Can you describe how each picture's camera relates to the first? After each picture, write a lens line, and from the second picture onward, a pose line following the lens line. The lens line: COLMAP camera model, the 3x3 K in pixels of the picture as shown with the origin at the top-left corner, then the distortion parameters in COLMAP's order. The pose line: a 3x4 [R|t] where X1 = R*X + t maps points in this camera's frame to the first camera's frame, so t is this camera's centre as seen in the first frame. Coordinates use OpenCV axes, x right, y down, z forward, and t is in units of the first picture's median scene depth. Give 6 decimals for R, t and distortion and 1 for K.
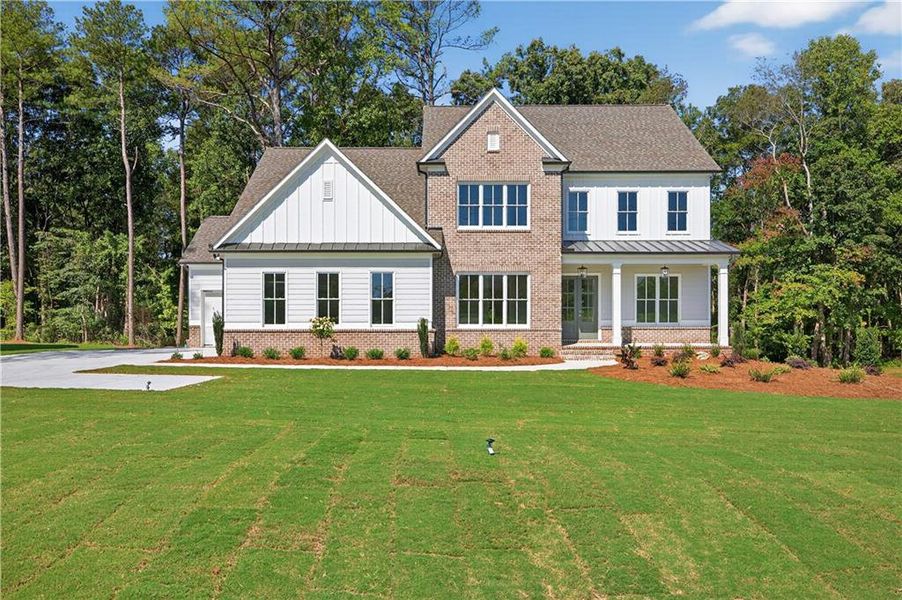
lens RADIAL K [[711.4, 0, 441.0], [0, 711.4, 303.4], [0, 0, 1]] dist [0.004019, -0.000648]
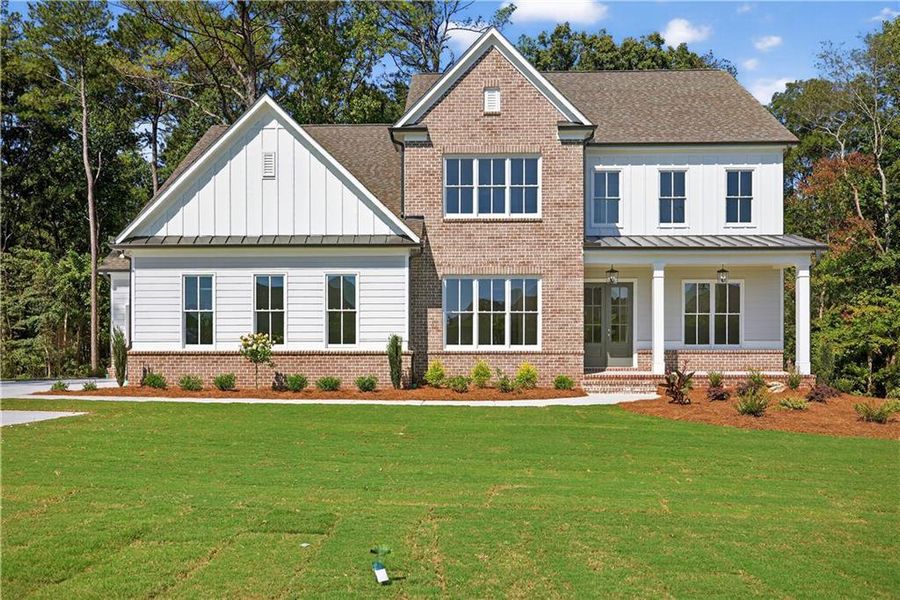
lens RADIAL K [[769.5, 0, 443.6], [0, 769.5, 340.7], [0, 0, 1]] dist [0.001963, 0.001324]
pose [[0.999690, -0.000314, -0.024876, 0.042455], [0.000366, 0.999998, 0.002083, 0.022819], [0.024876, -0.002092, 0.999688, 0.190379]]
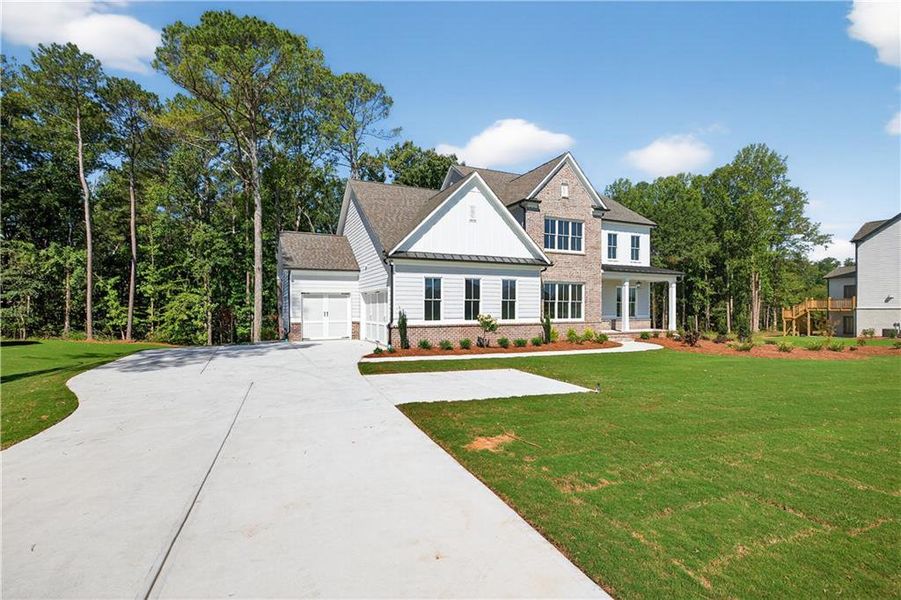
lens RADIAL K [[411.0, 0, 442.1], [0, 411.0, 309.5], [0, 0, 1]] dist [0.000585, -0.000095]
pose [[0.912094, -0.000430, 0.409982, -0.486798], [-0.002360, 0.999977, 0.006299, 0.006150], [-0.409975, -0.006713, 0.912072, 0.346572]]
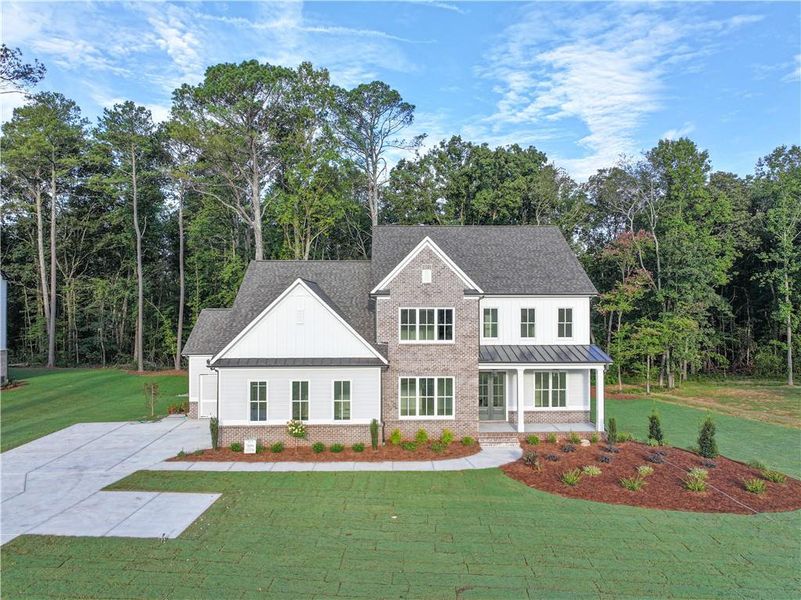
lens RADIAL K [[542.6, 0, 400.5], [0, 542.6, 300.0], [0, 0, 1]] dist [0.000359, 0.000258]
pose [[0.999256, -0.000235, 0.038573, -0.013447], [0.000400, 0.999991, -0.004270, -0.179084], [-0.038572, 0.004283, 0.999247, 0.004872]]
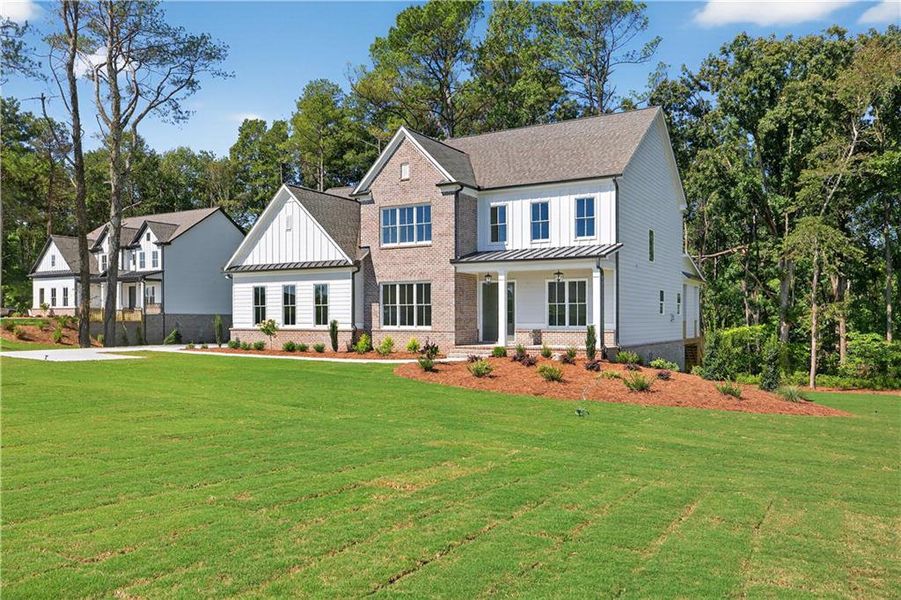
lens RADIAL K [[686.4, 0, 450.5], [0, 686.4, 300.0], [0, 0, 1]] dist [0.002930, 0.002309]
pose [[0.867077, -0.014558, -0.497962, 0.699970], [0.002648, 0.999693, -0.024616, 0.014548], [0.498168, 0.020025, 0.866849, 0.053217]]
